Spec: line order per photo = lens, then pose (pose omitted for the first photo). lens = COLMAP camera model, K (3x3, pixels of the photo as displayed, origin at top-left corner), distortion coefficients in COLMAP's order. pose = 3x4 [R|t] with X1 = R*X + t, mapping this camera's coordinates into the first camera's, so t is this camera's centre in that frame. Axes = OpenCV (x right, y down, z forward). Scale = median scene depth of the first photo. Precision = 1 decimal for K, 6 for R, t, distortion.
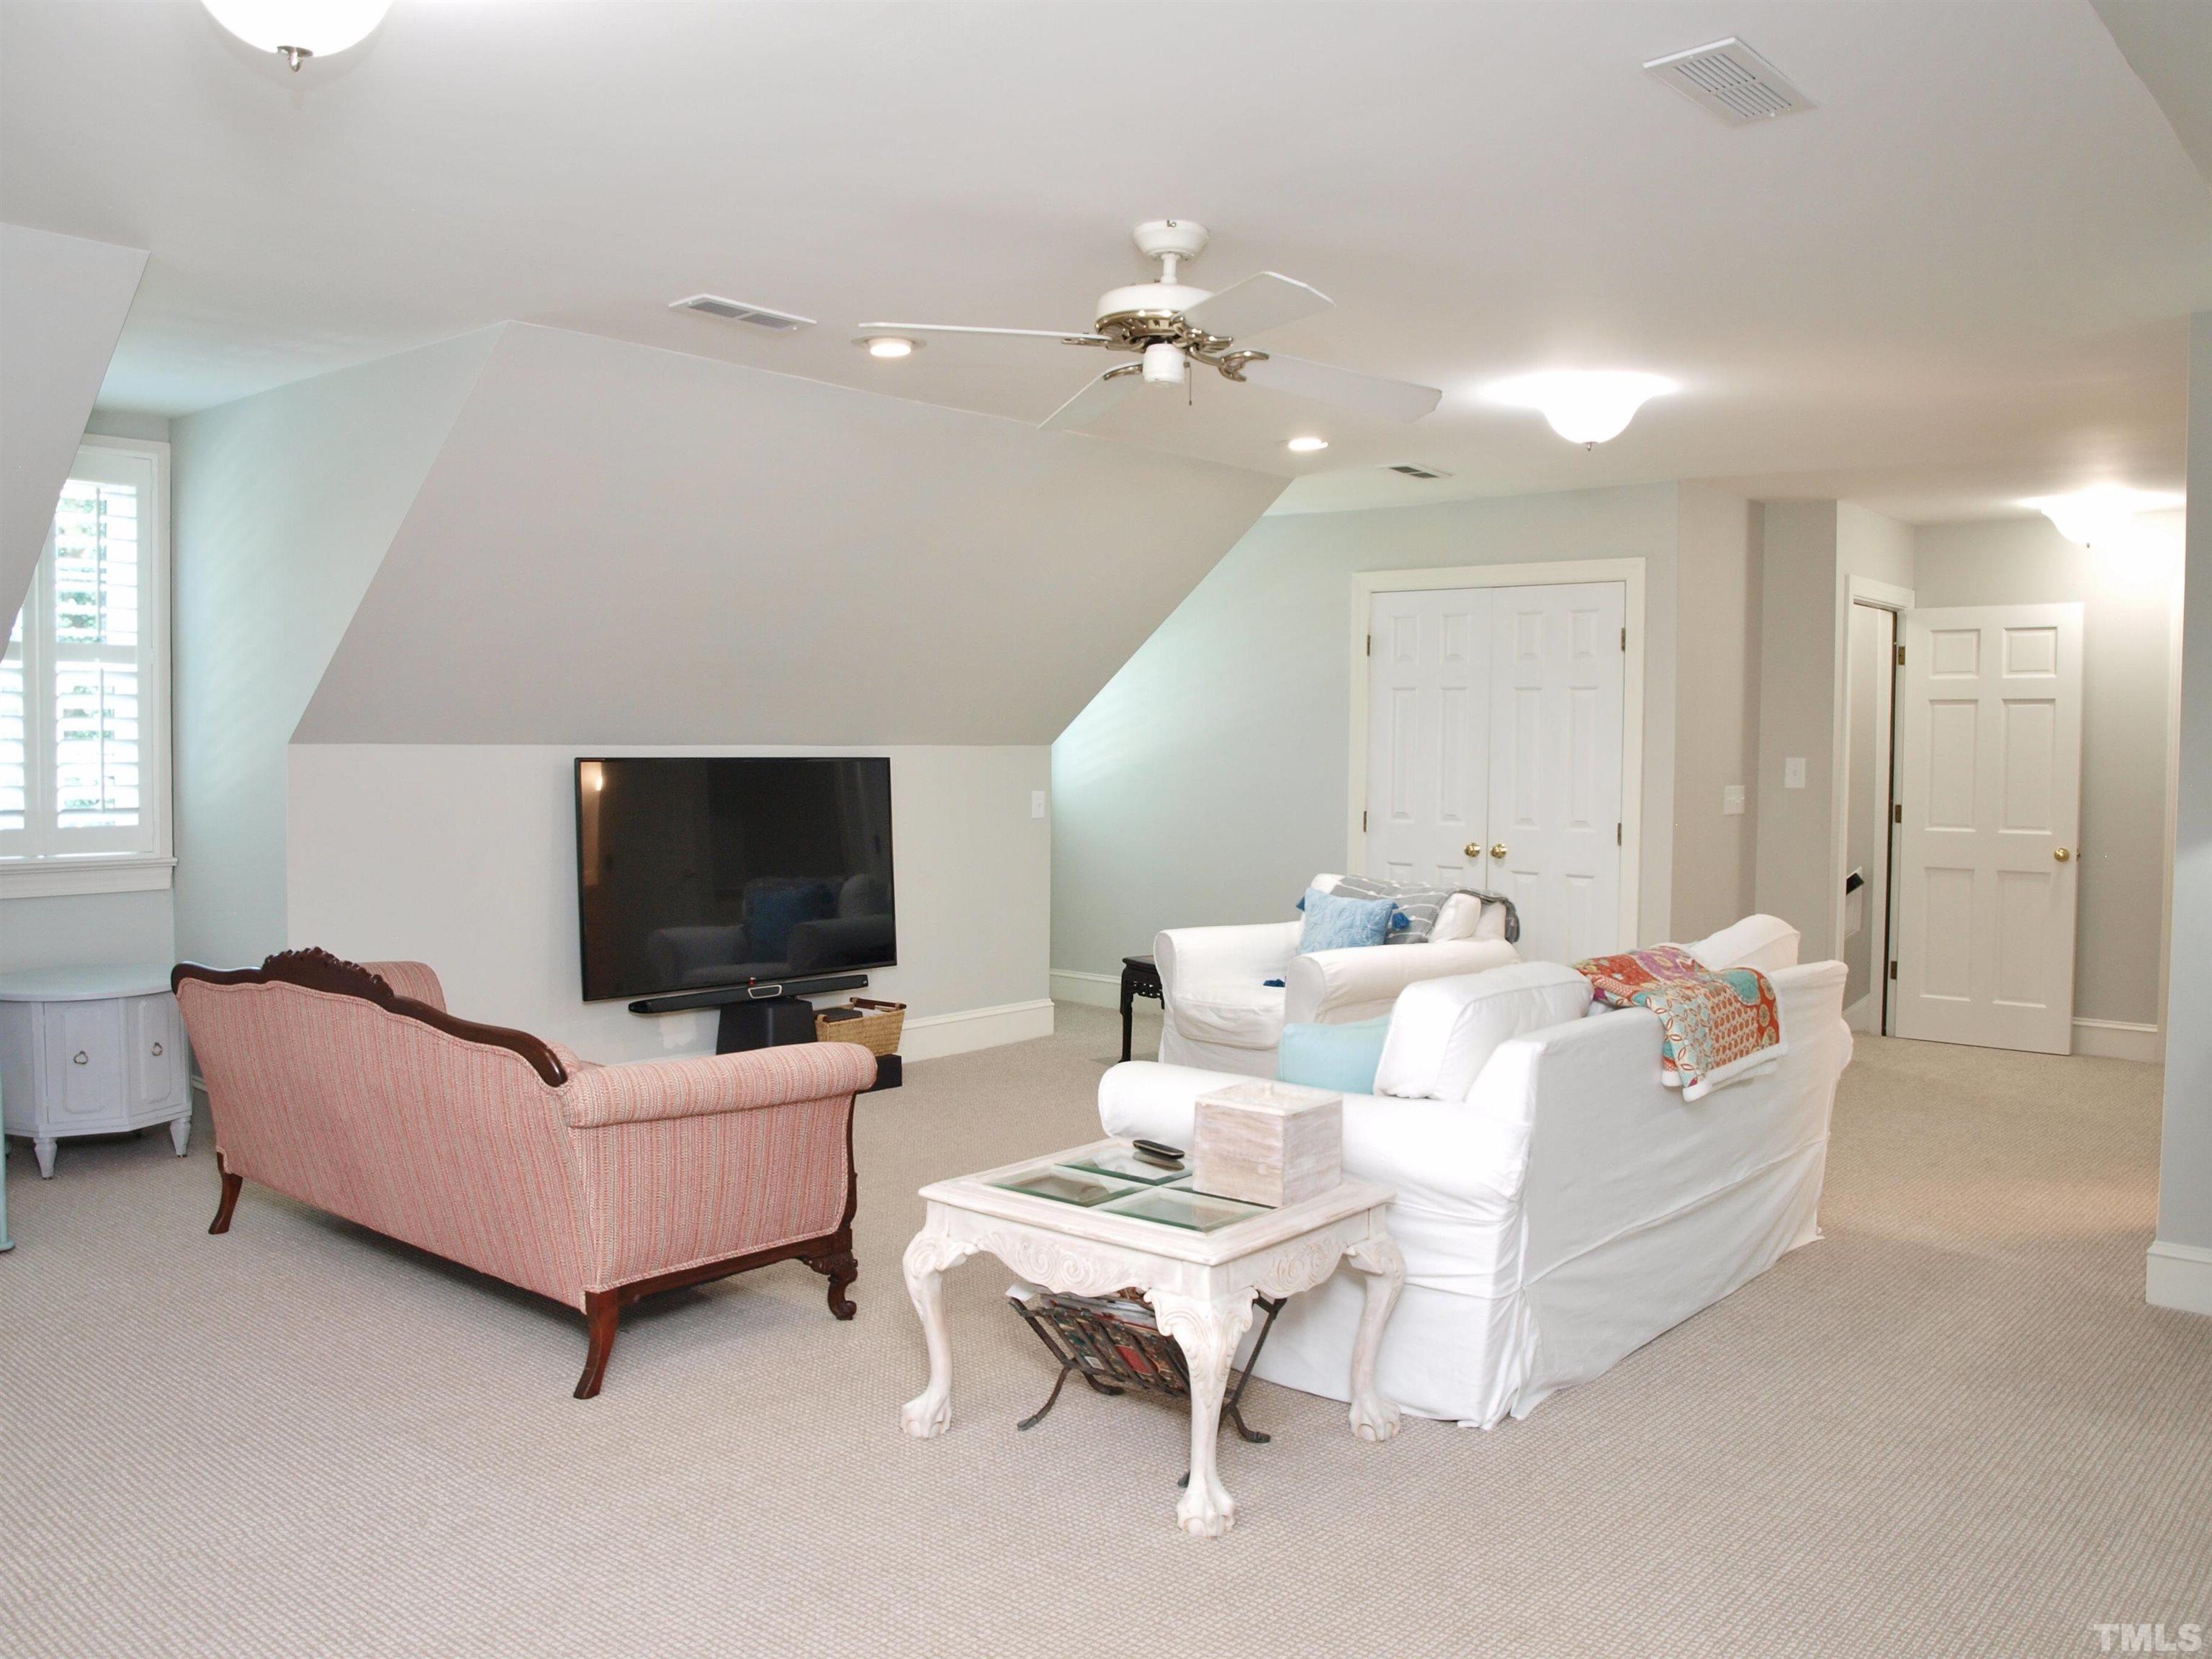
lens RADIAL K [[1762.2, 0, 1091.7], [0, 1762.2, 817.0], [0, 0, 1]] dist [-0.106270, 0.065550]
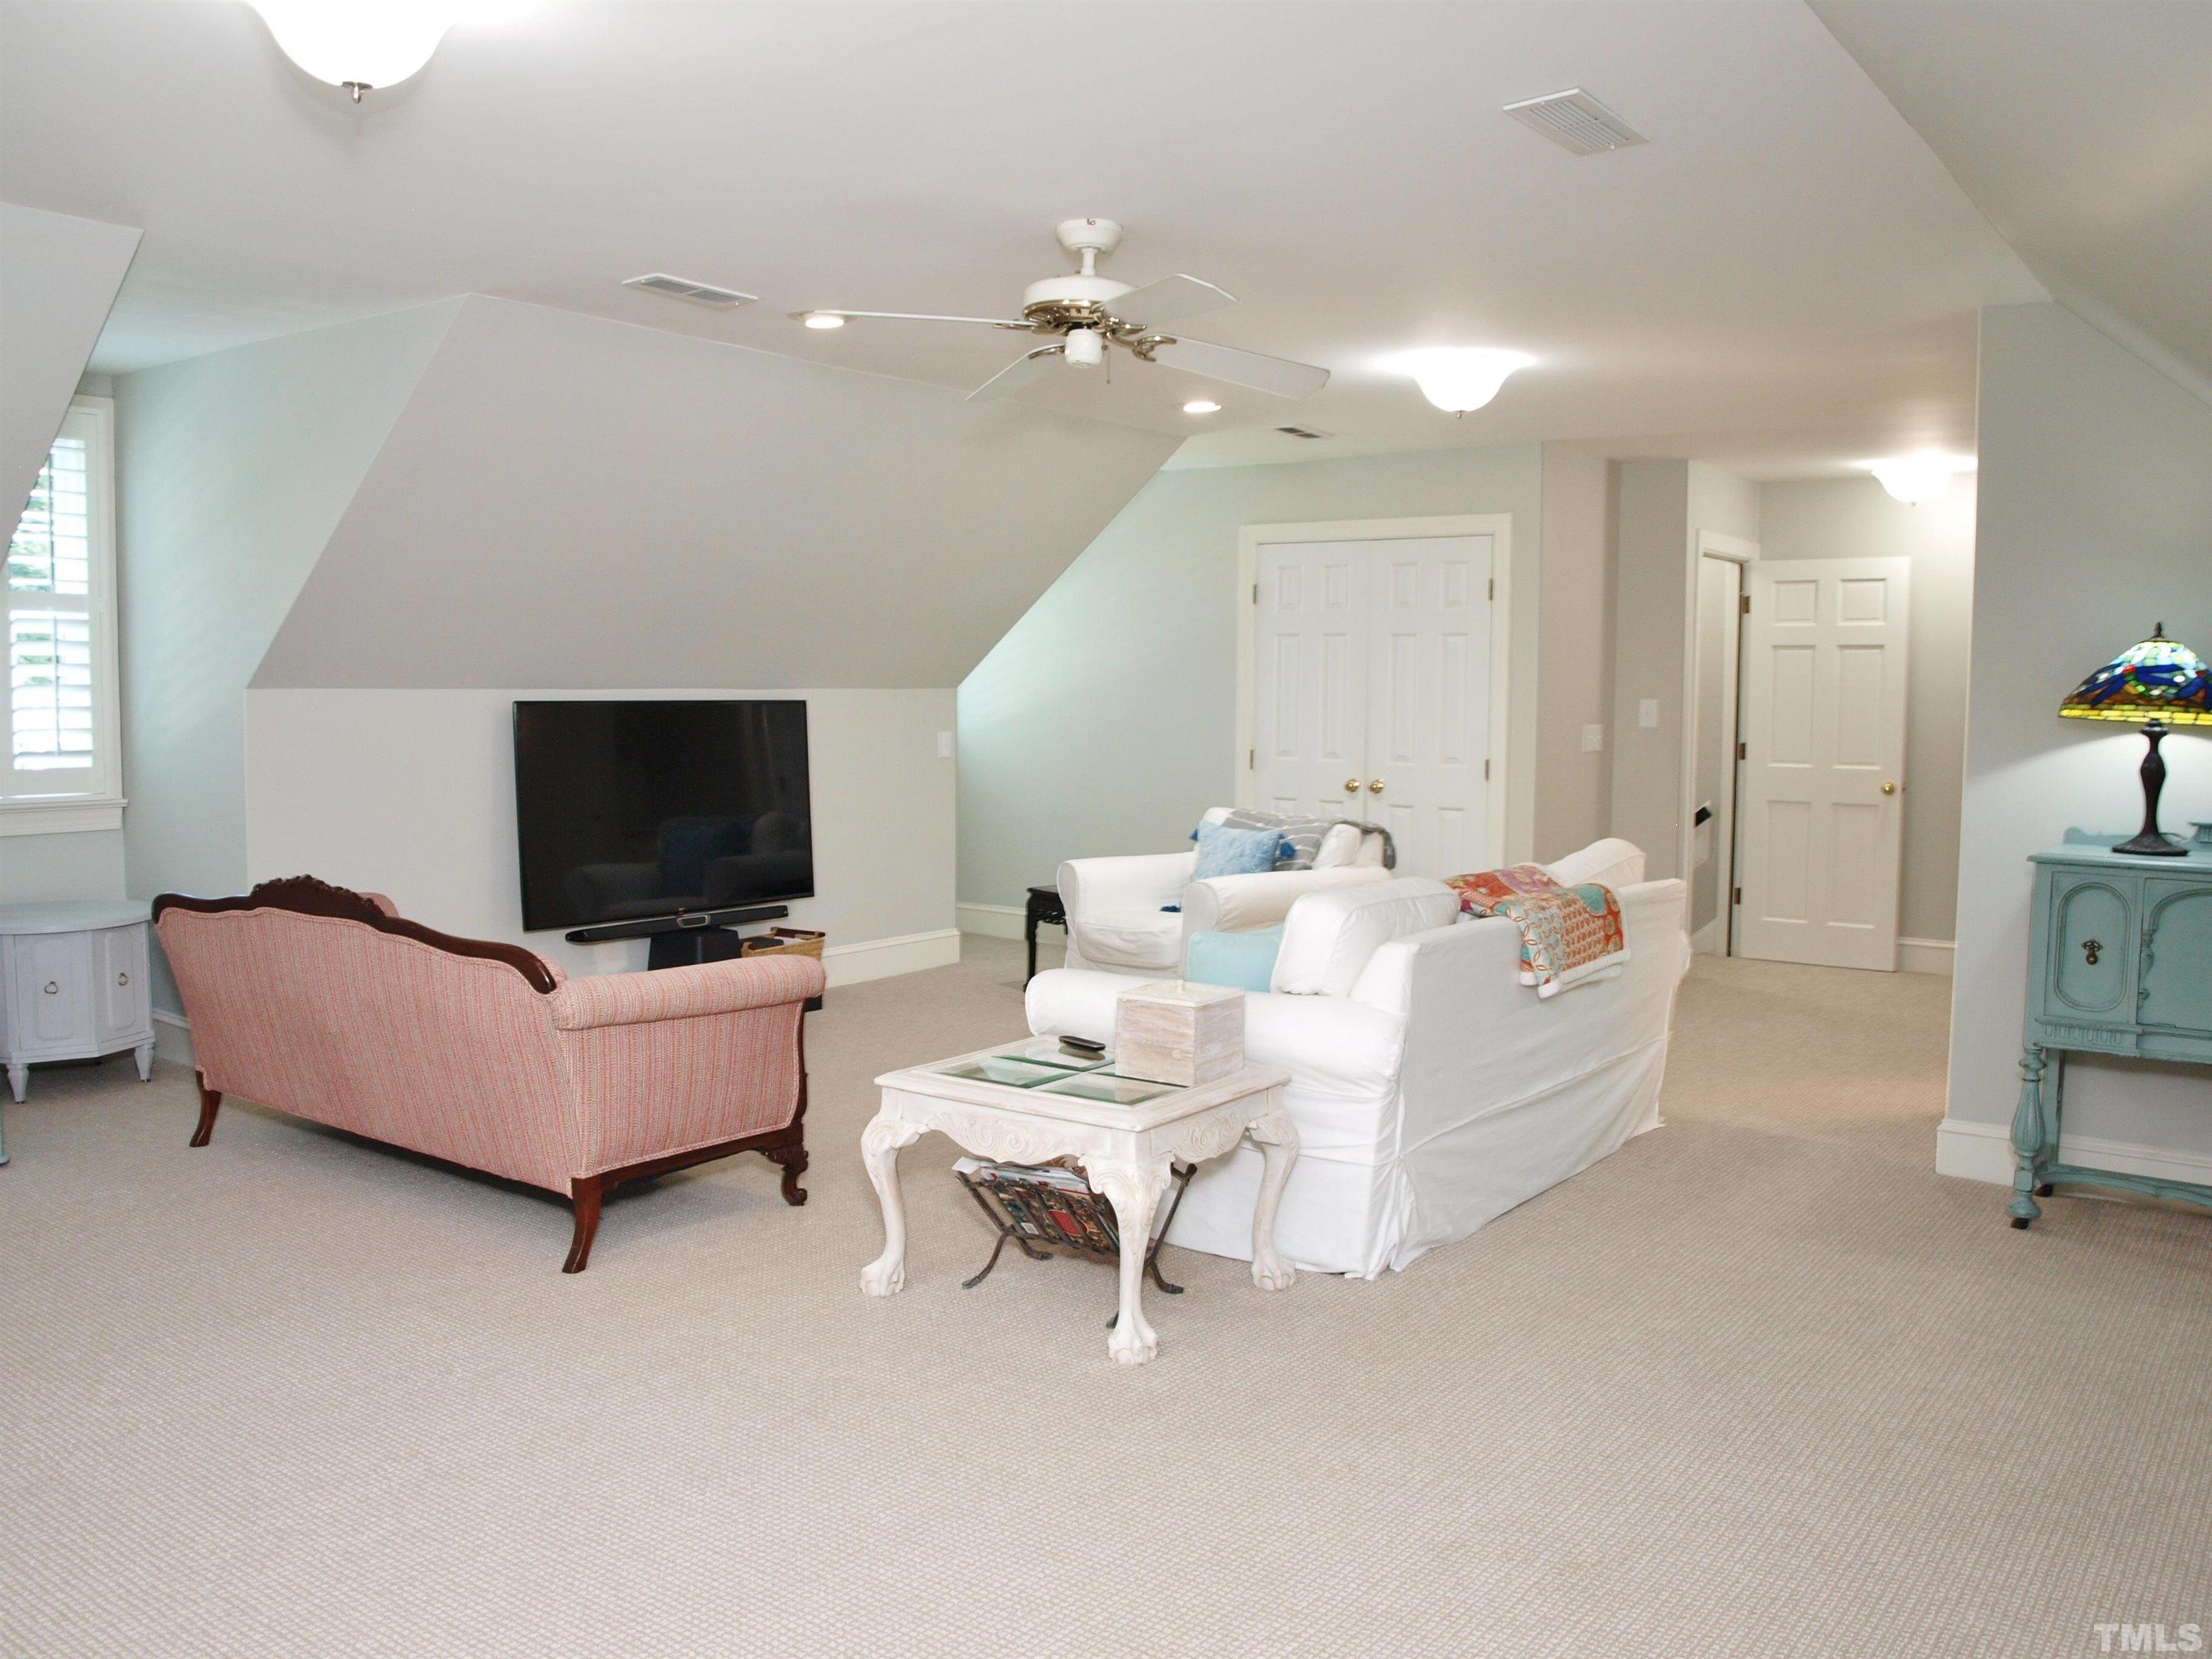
lens RADIAL K [[1762.2, 0, 1091.7], [0, 1762.2, 817.0], [0, 0, 1]] dist [-0.106270, 0.065550]
pose [[0.997624, -0.006278, 0.068612, -0.029111], [0.004116, 0.999492, 0.031612, 0.006415], [-0.068776, -0.031255, 0.997142, -0.115029]]
